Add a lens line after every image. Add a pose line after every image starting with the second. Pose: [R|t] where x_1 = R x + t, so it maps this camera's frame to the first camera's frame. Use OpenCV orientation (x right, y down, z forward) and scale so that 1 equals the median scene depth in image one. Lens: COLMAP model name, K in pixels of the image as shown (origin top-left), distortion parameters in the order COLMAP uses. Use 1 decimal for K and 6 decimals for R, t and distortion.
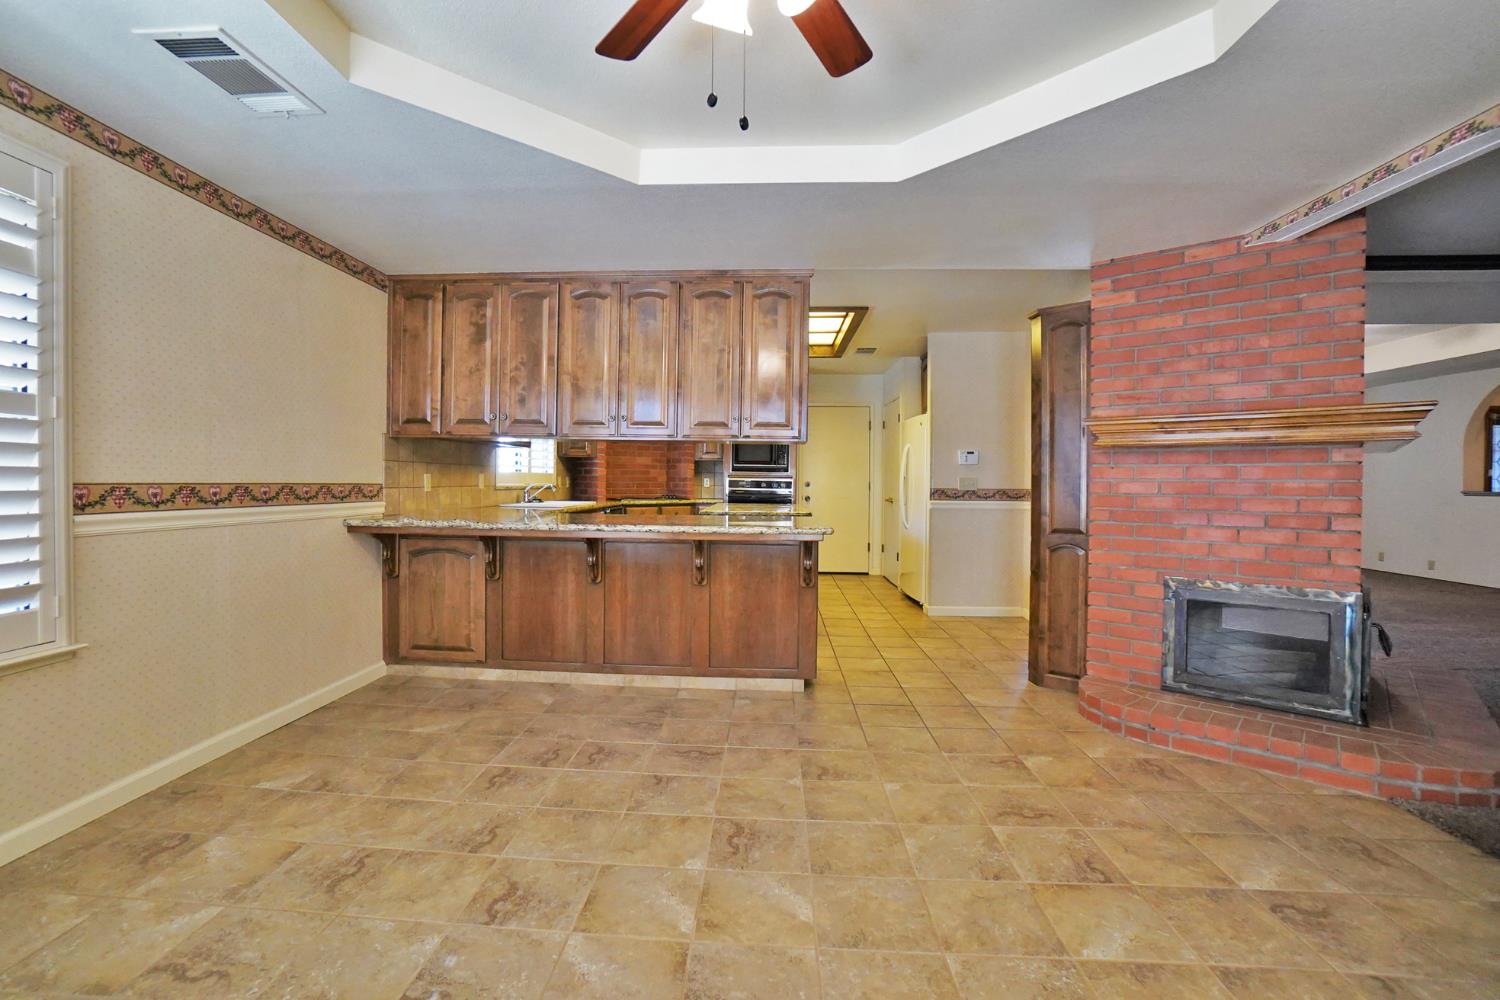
lens RADIAL K [[678.3, 0, 737.3], [0, 678.3, 491.7], [0, 0, 1]] dist [-0.044372, 0.013855]
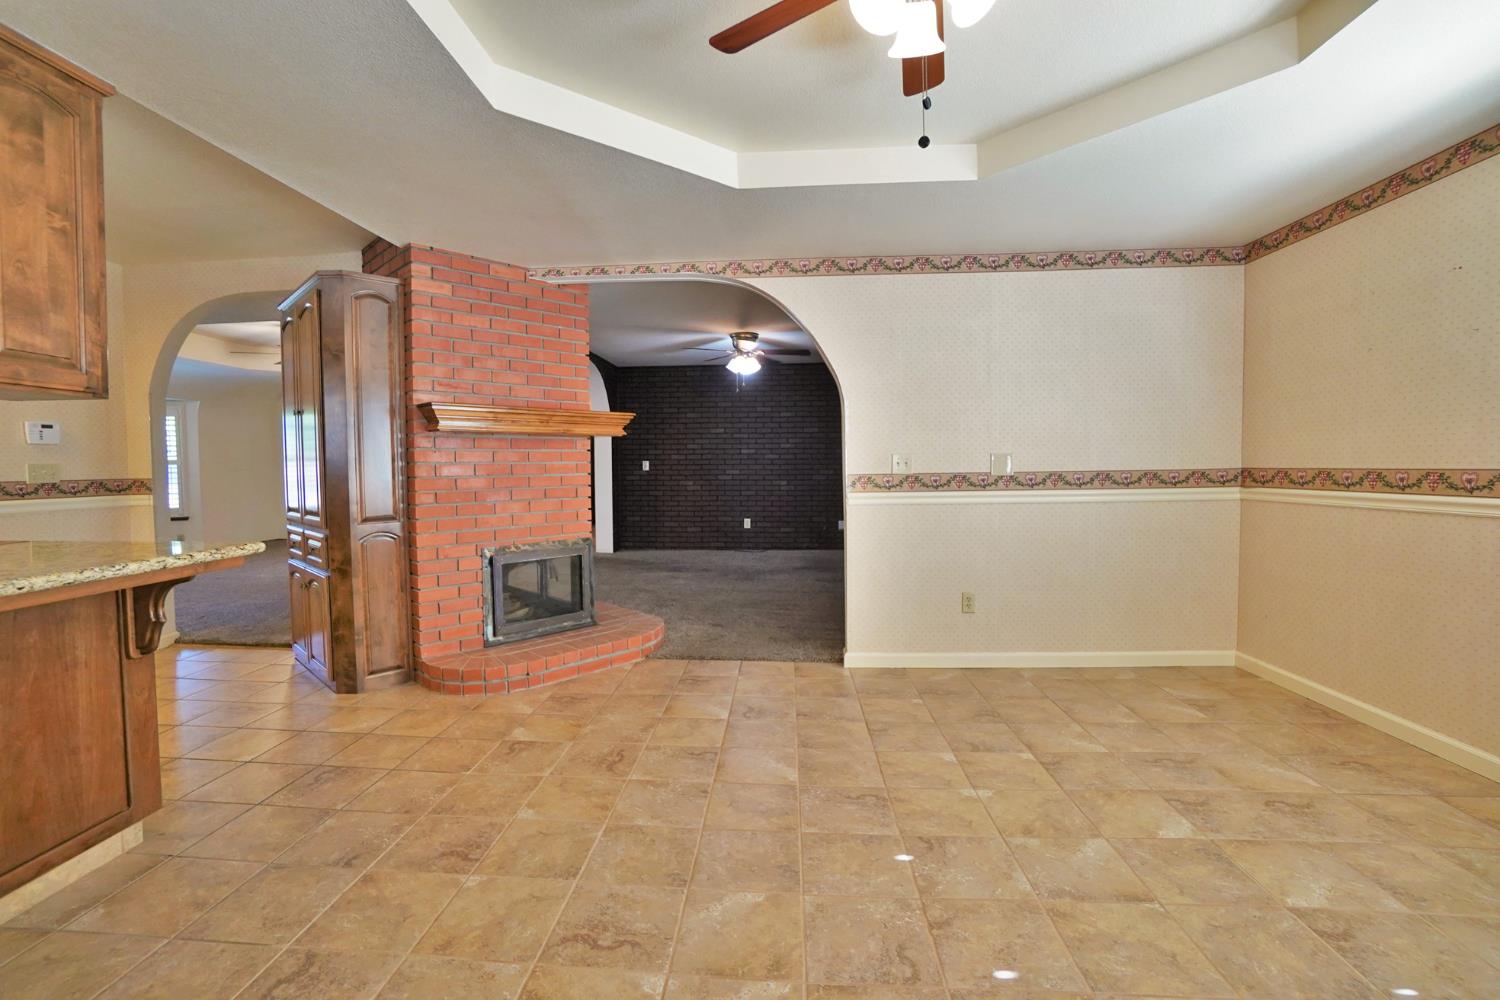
lens RADIAL K [[678.3, 0, 718.6], [0, 678.3, 488.9], [0, 0, 1]] dist [-0.044372, 0.013855]
pose [[0.021626, -0.042656, 0.998856, -0.551920], [0.025722, 0.998782, 0.042096, -0.012556], [-0.999435, 0.024782, 0.022697, 0.643548]]
